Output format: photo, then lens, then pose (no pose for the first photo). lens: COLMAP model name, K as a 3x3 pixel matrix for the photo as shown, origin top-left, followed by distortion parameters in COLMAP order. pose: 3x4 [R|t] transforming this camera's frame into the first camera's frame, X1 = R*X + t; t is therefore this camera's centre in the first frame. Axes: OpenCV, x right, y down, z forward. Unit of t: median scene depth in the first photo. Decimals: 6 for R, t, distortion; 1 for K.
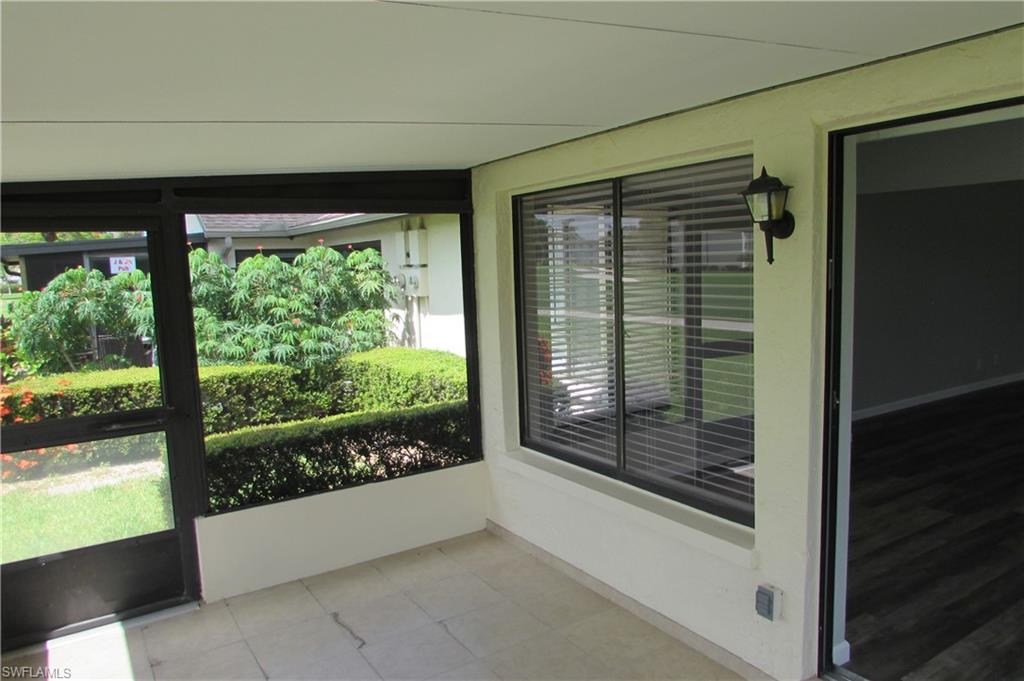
lens RADIAL K [[723.2, 0, 515.6], [0, 723.2, 342.7], [0, 0, 1]] dist [-0.036019, 0.011050]
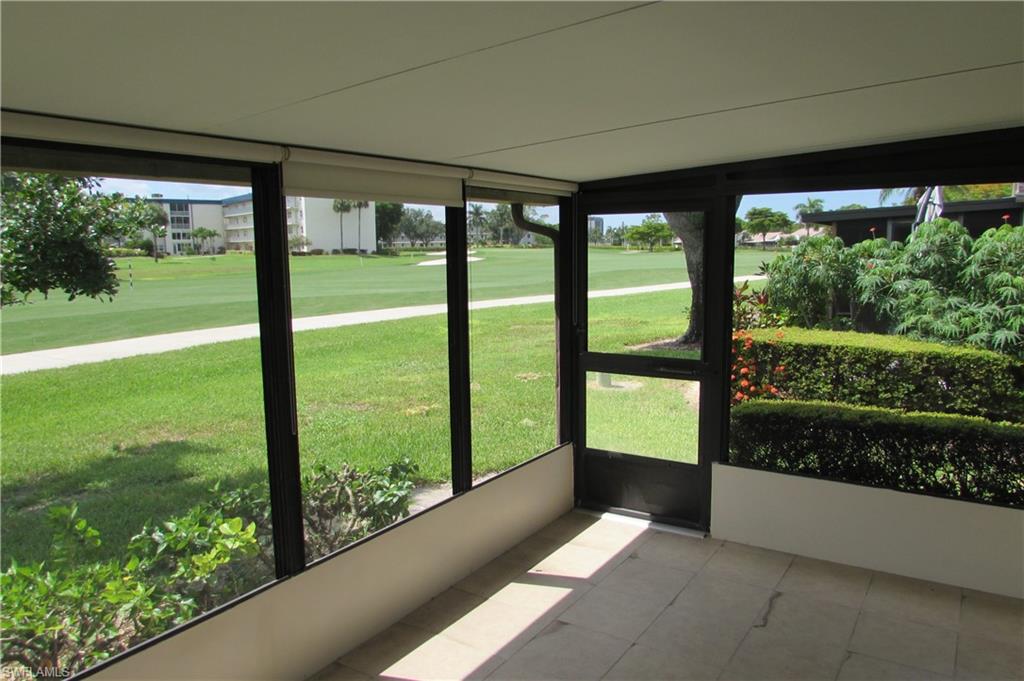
lens RADIAL K [[723.2, 0, 517.0], [0, 723.2, 342.3], [0, 0, 1]] dist [-0.036019, 0.011050]
pose [[0.408074, 0.154061, -0.899856, 0.225936], [-0.104968, 0.987040, 0.121386, -0.026895], [0.906894, 0.044922, 0.418957, 0.115079]]
